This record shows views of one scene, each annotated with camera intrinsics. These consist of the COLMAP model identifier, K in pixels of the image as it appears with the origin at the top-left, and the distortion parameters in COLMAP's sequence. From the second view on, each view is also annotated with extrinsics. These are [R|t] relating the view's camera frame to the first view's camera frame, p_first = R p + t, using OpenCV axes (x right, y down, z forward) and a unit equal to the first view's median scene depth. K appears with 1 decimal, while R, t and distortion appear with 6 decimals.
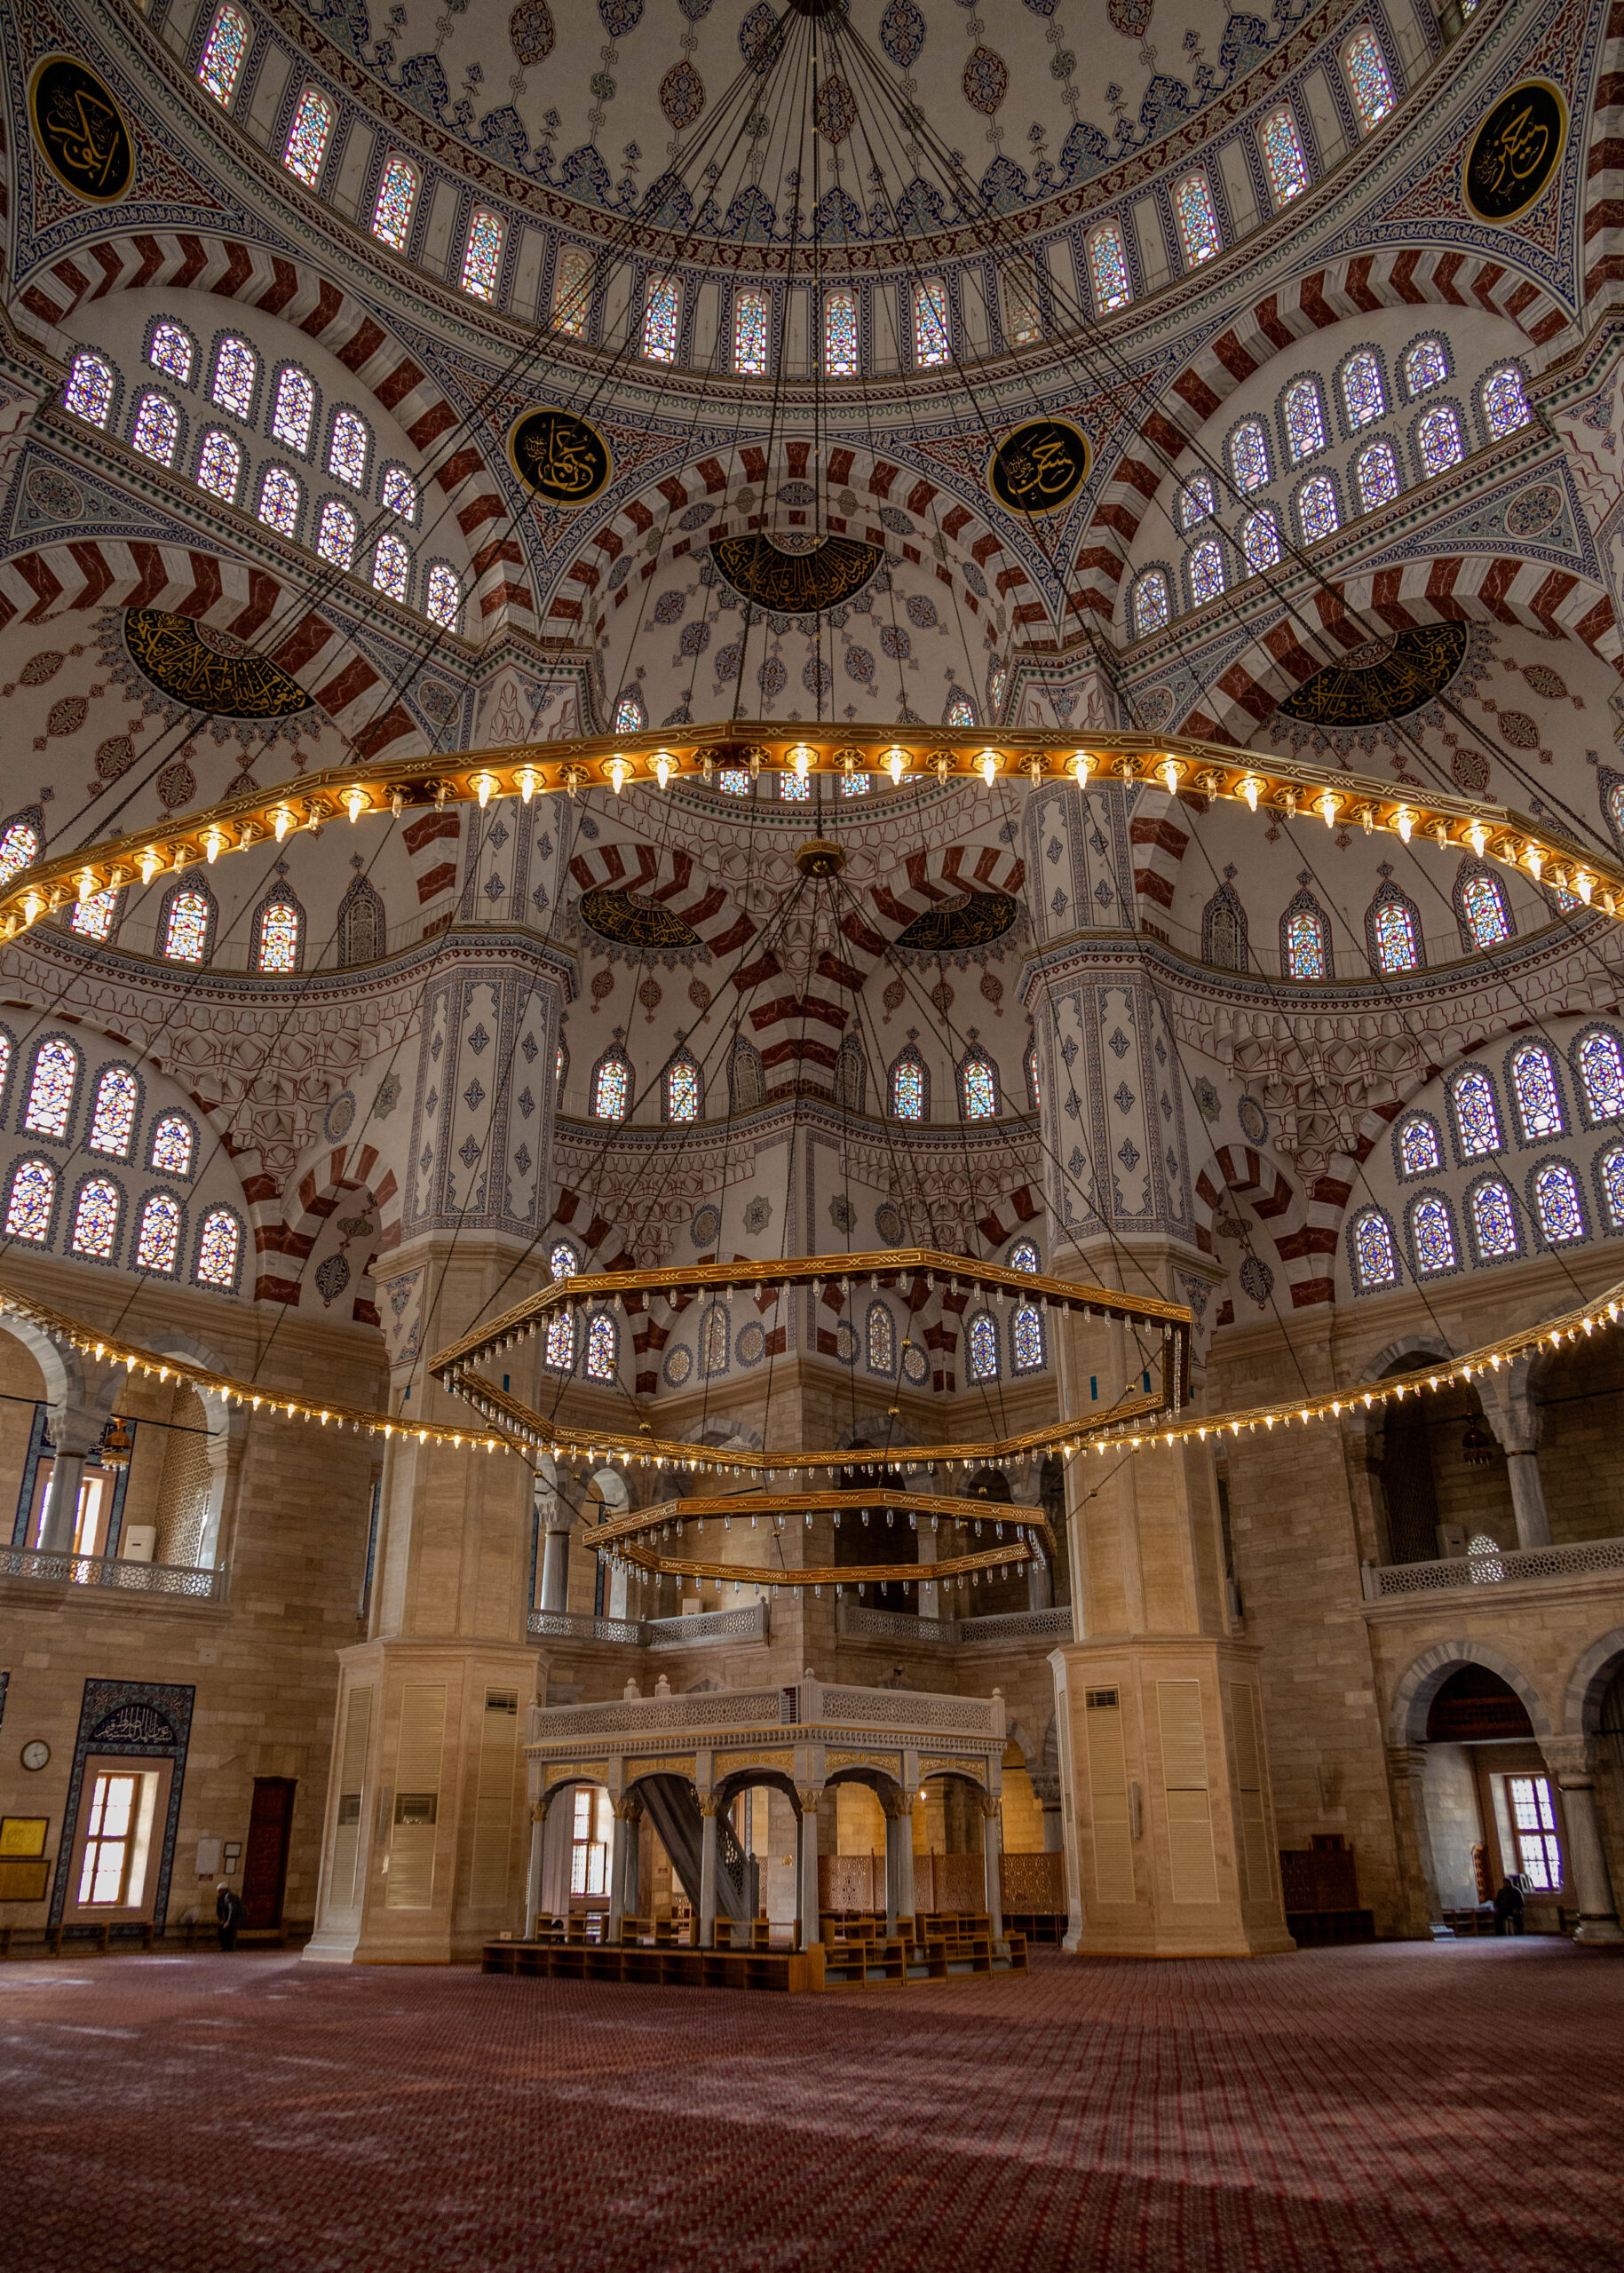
lens RADIAL K [[1664.0, 0, 779.5], [0, 1664.0, 1172.6], [0, 0, 1]] dist [-0.001001, -0.004079]
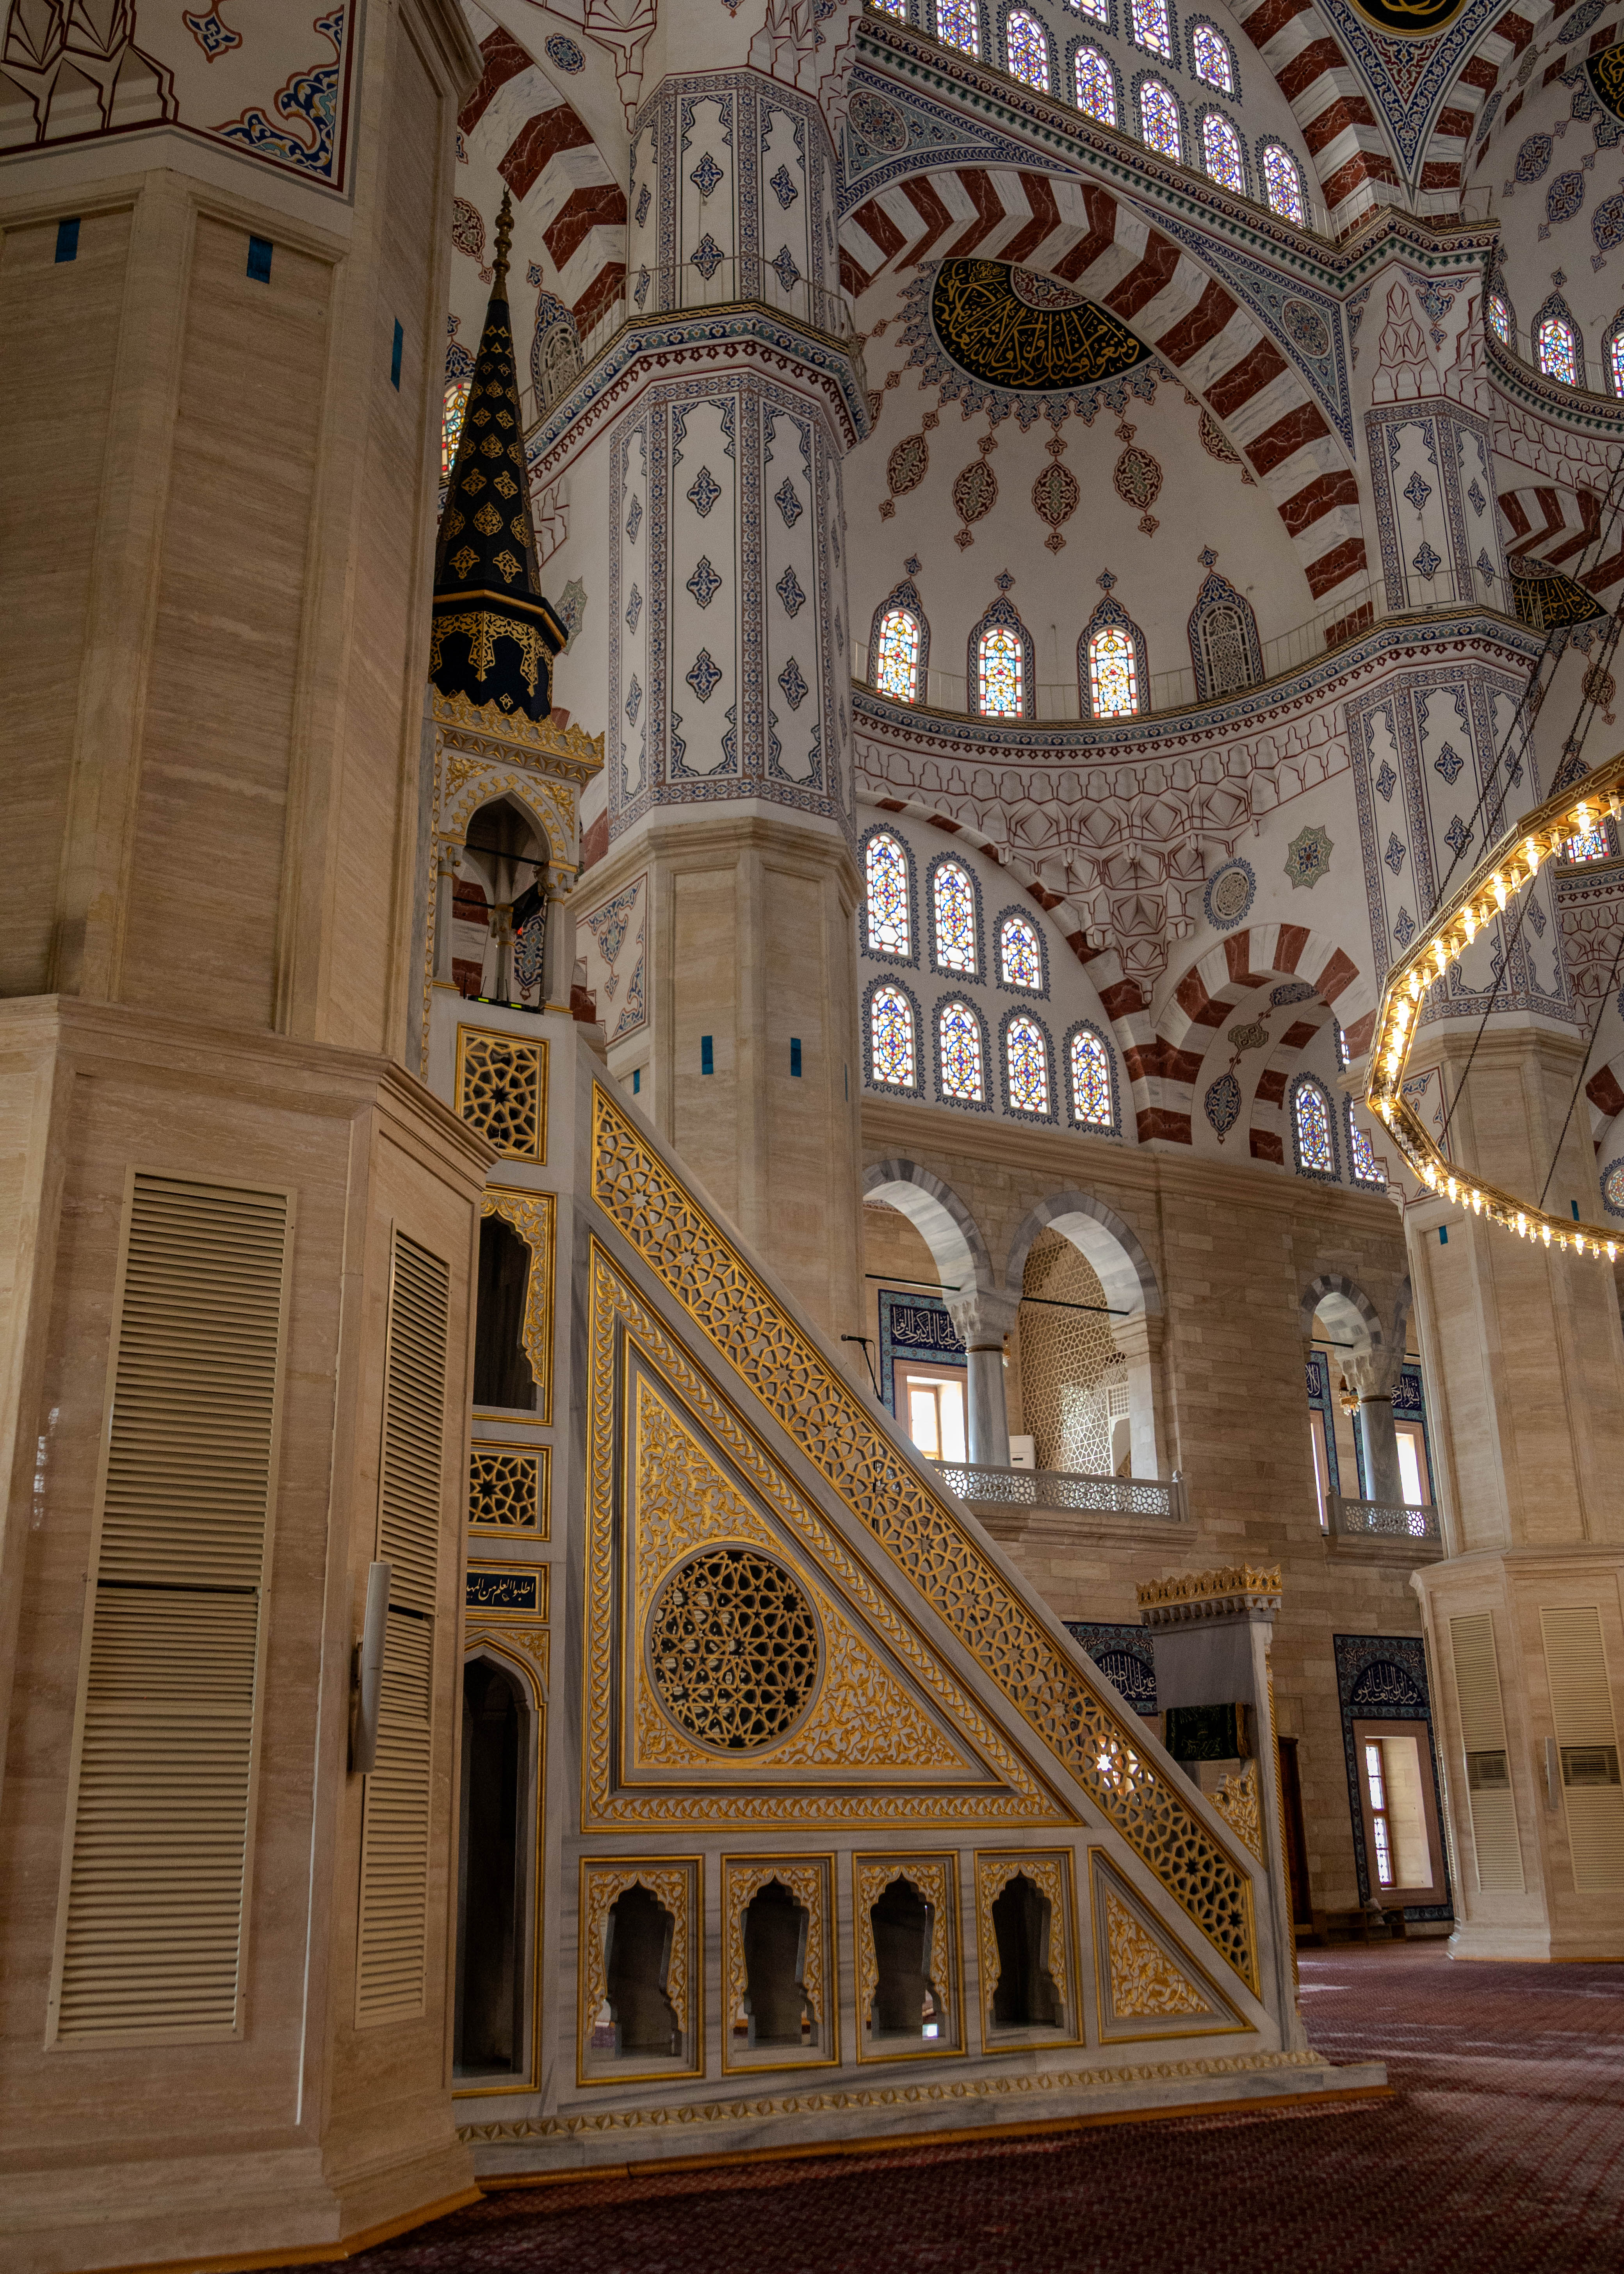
lens RADIAL K [[2107.8, 0, 809.8], [0, 2107.8, 1127.3], [0, 0, 1]] dist [-0.017926, 0.000000]
pose [[0.972219, -0.090551, -0.215847, -0.254891], [0.104110, 0.993191, 0.052278, 0.002564], [0.209643, -0.073297, 0.975027, 0.004850]]
